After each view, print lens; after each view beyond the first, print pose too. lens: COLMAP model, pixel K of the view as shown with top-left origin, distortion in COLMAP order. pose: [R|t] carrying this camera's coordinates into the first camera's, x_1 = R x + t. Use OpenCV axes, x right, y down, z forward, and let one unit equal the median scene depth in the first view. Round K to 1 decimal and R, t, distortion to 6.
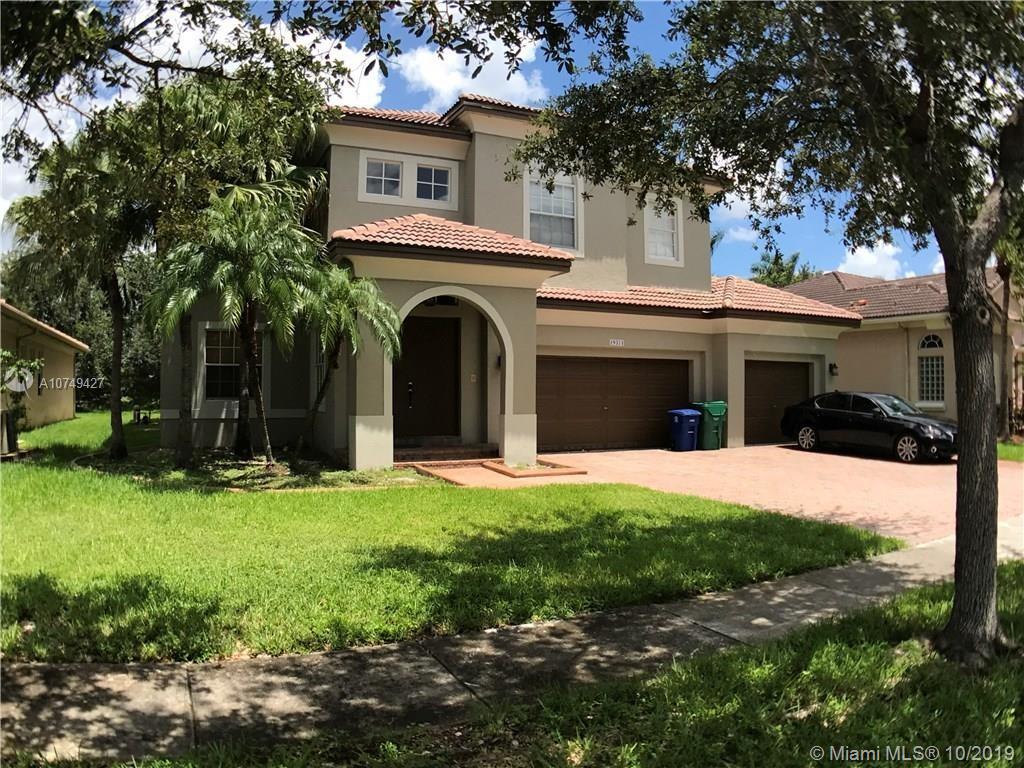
lens RADIAL K [[735.3, 0, 514.5], [0, 735.3, 387.0], [0, 0, 1]] dist [-0.271239, 0.054281]
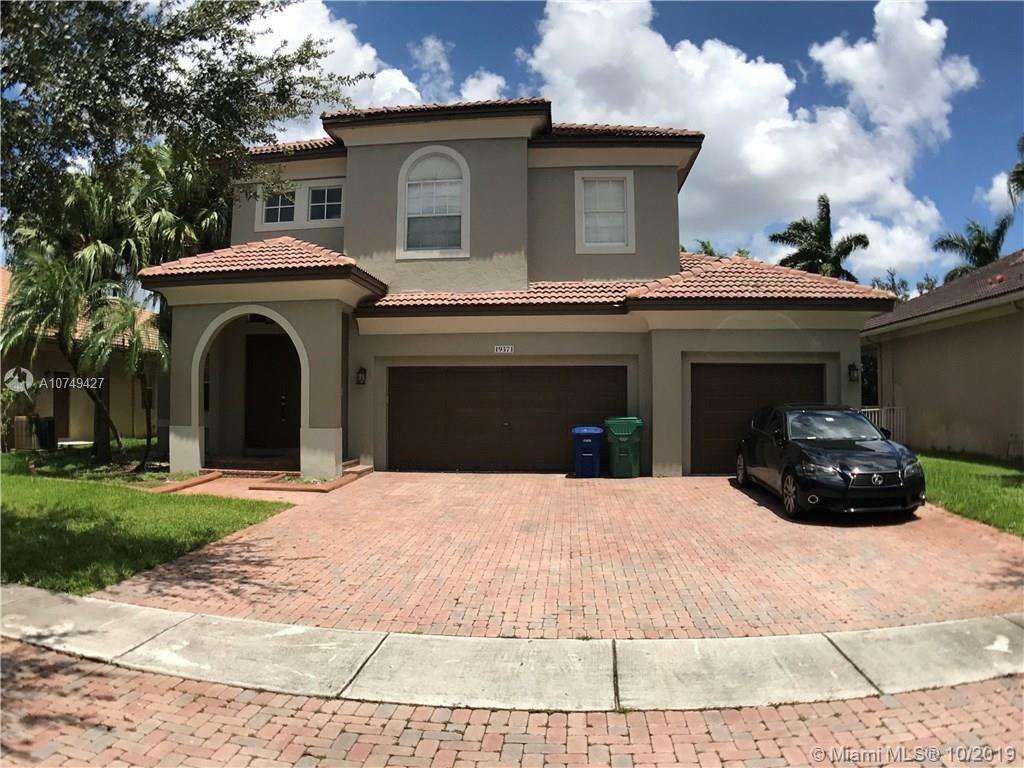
lens RADIAL K [[735.3, 0, 514.5], [0, 735.3, 387.0], [0, 0, 1]] dist [-0.271239, 0.054281]
pose [[0.859669, -0.015401, -0.510619, 0.604910], [0.006137, 0.999785, -0.019822, 0.002082], [0.510814, 0.013907, 0.859578, 0.251354]]
